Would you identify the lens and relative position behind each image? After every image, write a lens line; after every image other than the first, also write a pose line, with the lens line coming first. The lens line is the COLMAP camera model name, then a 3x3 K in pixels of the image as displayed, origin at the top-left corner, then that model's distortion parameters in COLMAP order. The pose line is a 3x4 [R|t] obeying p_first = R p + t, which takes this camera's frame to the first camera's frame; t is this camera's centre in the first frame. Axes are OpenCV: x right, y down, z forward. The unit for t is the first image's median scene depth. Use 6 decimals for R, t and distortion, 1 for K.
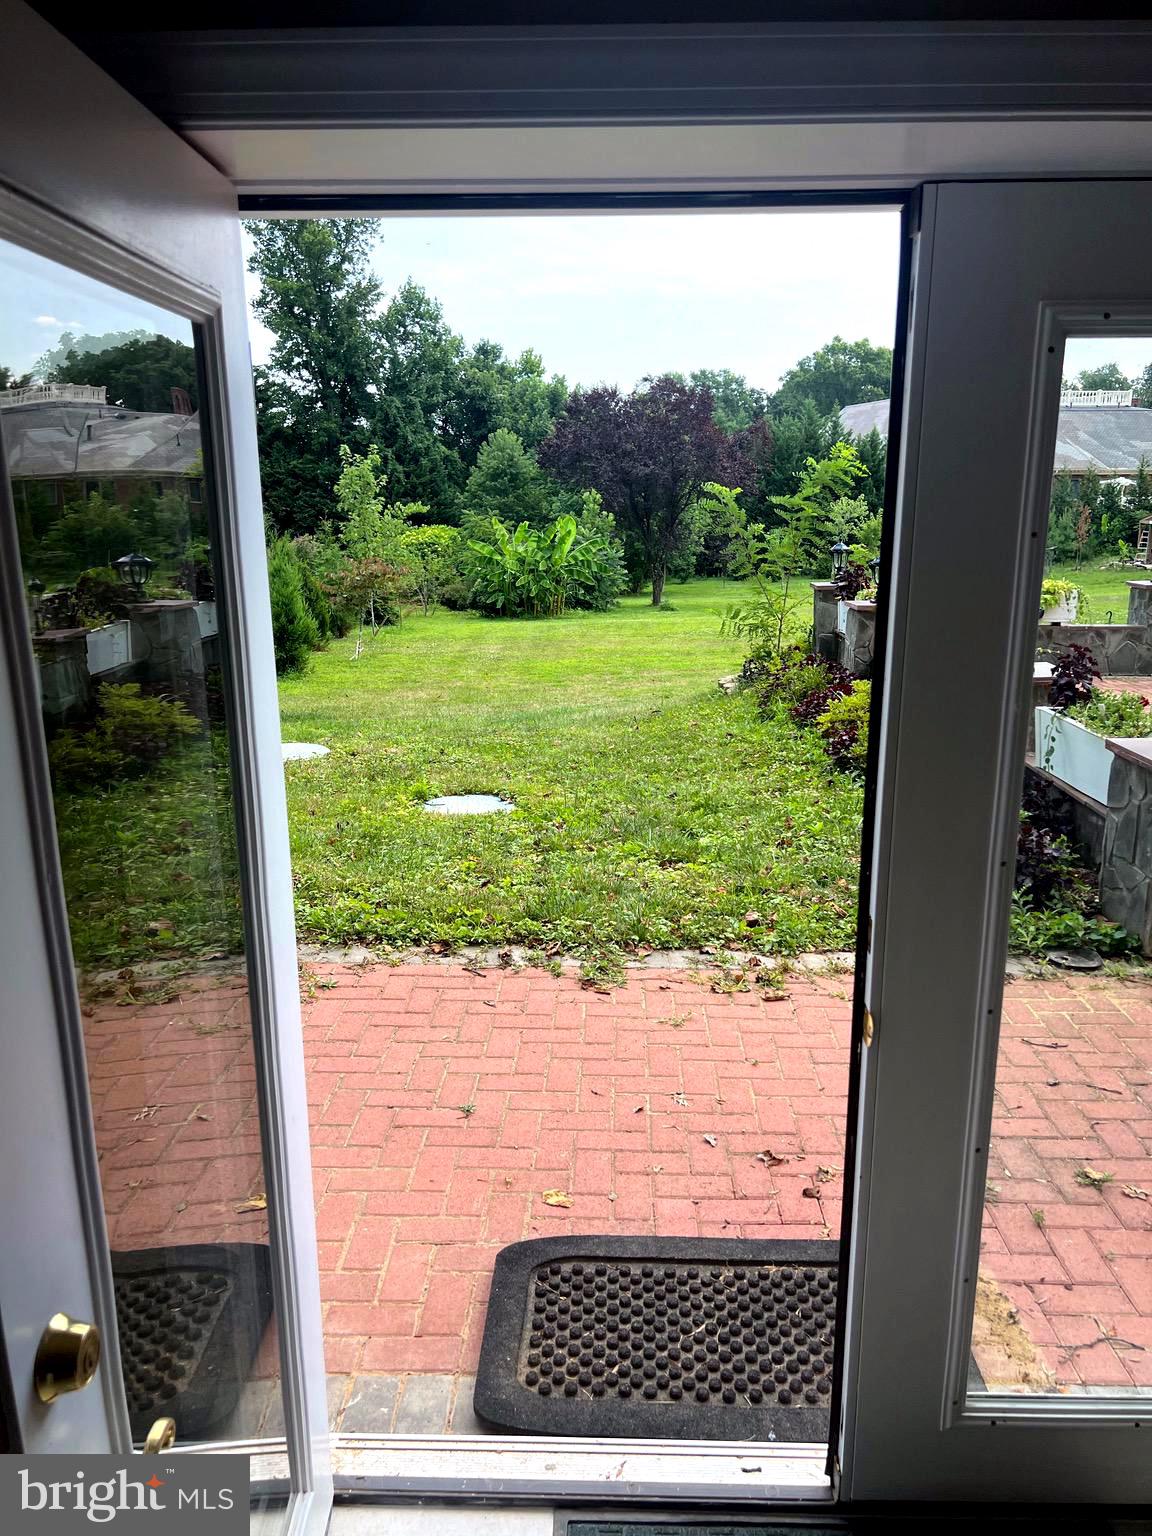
lens RADIAL K [[1150.2, 0, 590.5], [0, 1150.2, 796.9], [0, 0, 1]] dist [0.055562, -0.066885]
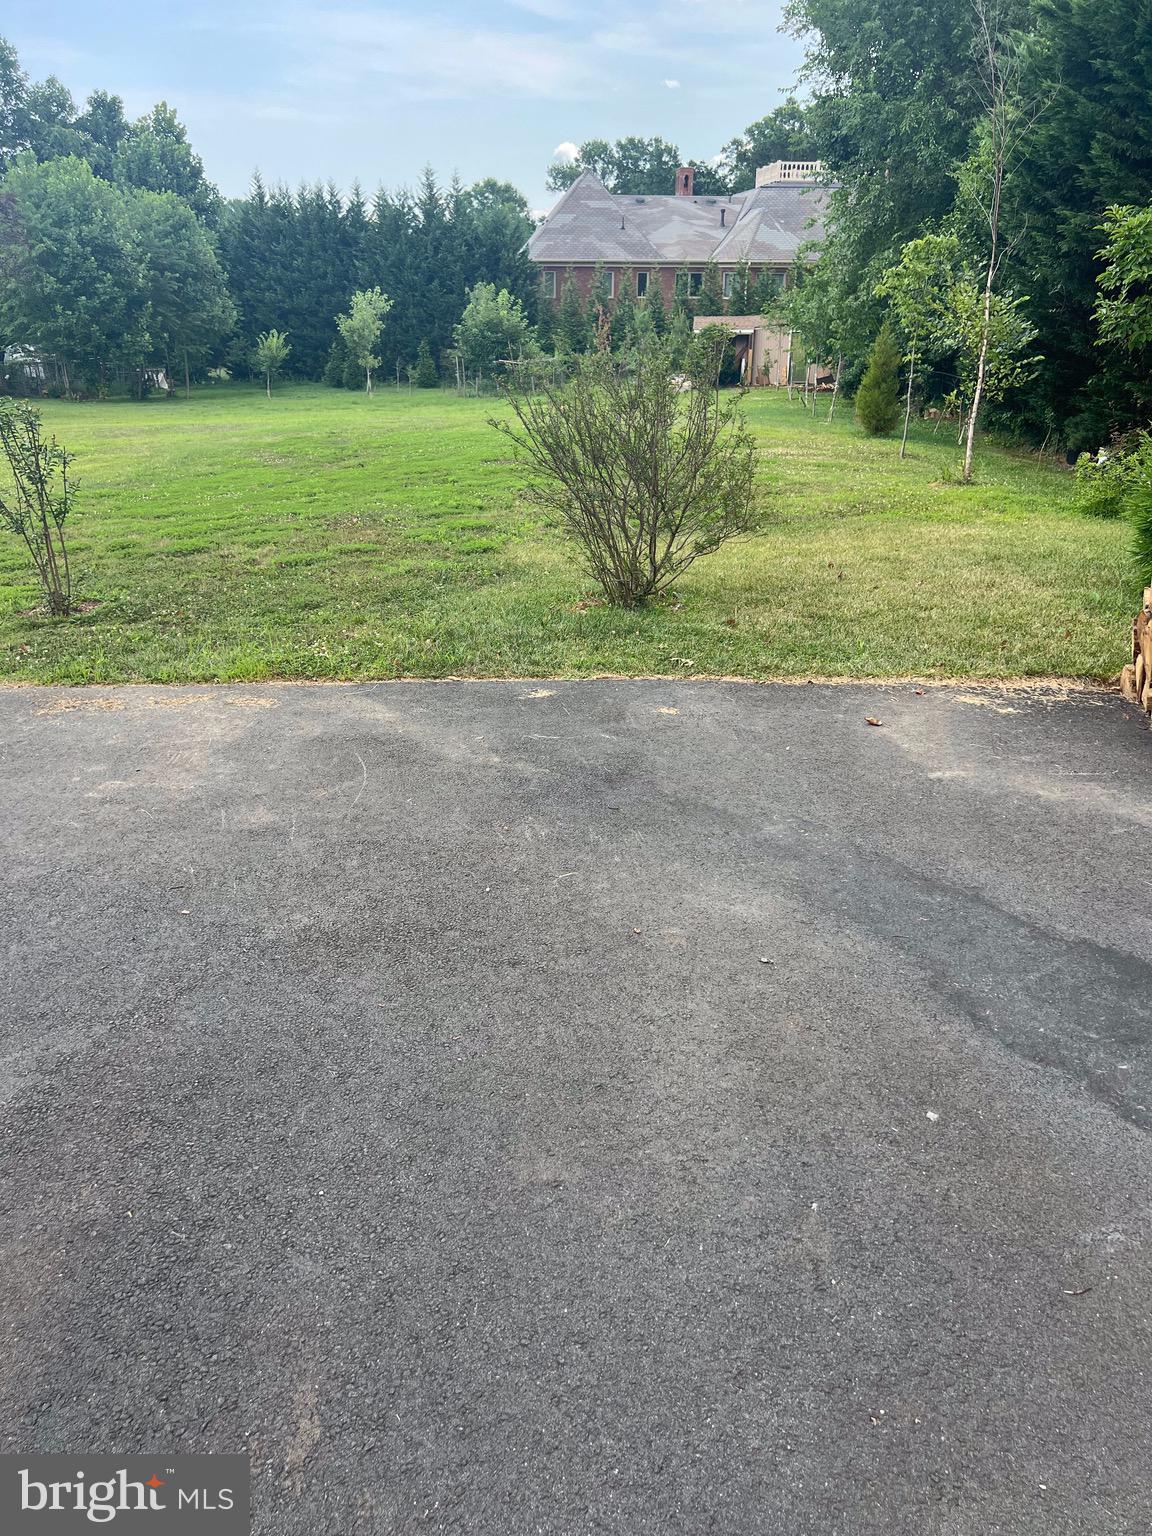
lens RADIAL K [[1150.2, 0, 584.4], [0, 1150.2, 779.4], [0, 0, 1]] dist [0.055562, -0.066885]
pose [[0.995612, 0.049394, -0.079483, 0.593818], [-0.037126, 0.988137, 0.149017, -0.051198], [0.085901, -0.145412, 0.985635, 0.171029]]
